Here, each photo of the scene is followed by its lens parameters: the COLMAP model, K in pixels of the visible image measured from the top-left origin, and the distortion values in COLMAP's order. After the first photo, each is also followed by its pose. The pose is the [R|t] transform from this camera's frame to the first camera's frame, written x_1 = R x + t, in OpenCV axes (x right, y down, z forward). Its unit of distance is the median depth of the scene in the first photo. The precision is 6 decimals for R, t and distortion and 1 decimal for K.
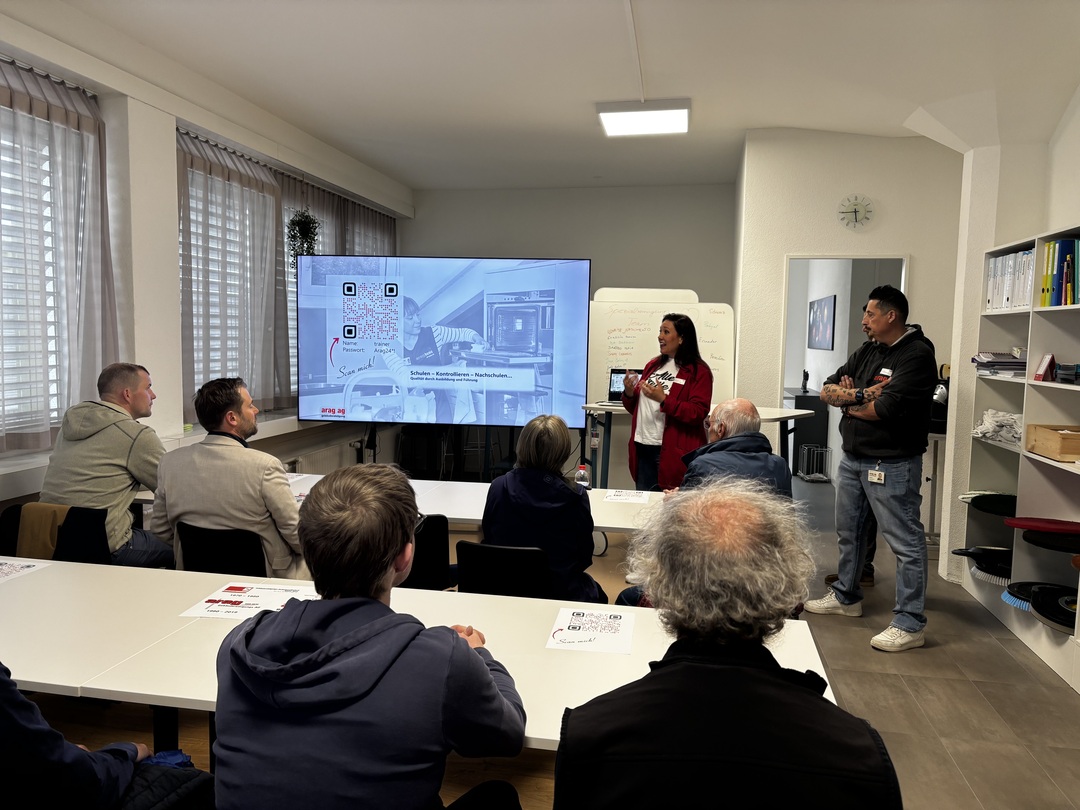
lens RADIAL K [[814.3, 0, 538.4], [0, 814.3, 416.0], [0, 0, 1]] dist [-0.002731, -0.000566]
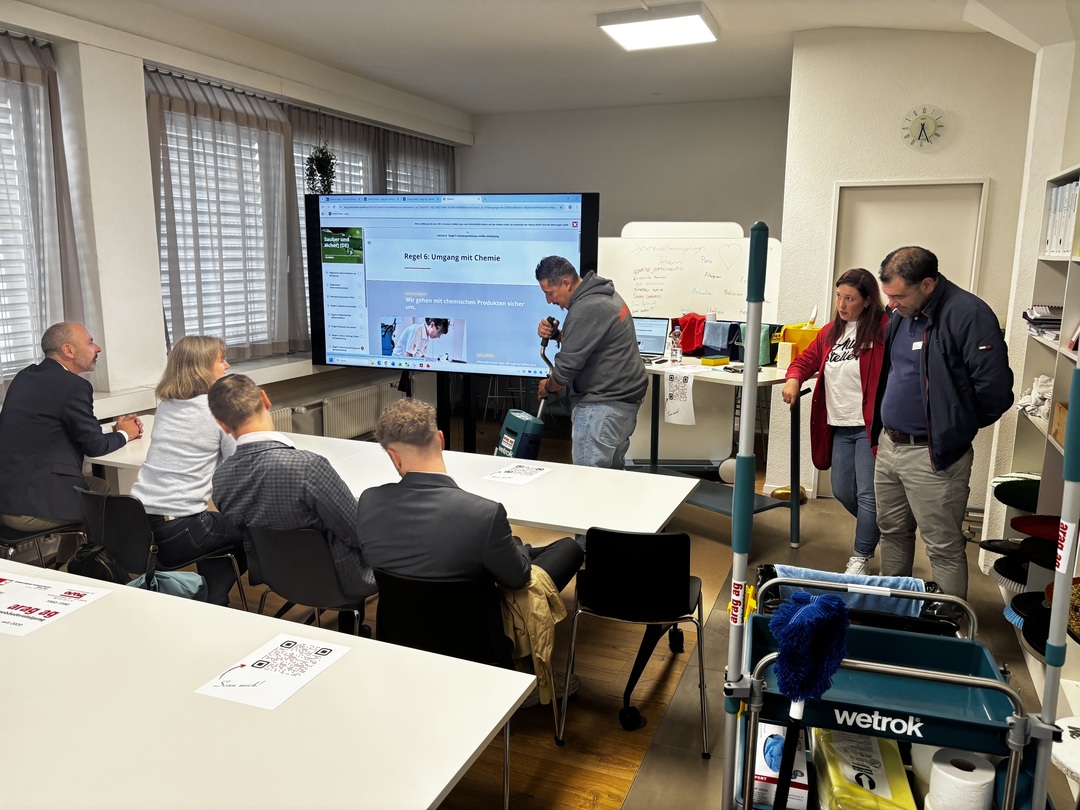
lens RADIAL K [[819.4, 0, 540.0], [0, 819.4, 405.0], [0, 0, 1]] dist [0.032742, -0.057913]
pose [[0.980704, 0.027899, -0.193497, 0.193785], [-0.011544, 0.996302, 0.085140, -0.037590], [0.195157, -0.081263, 0.977400, 0.081769]]
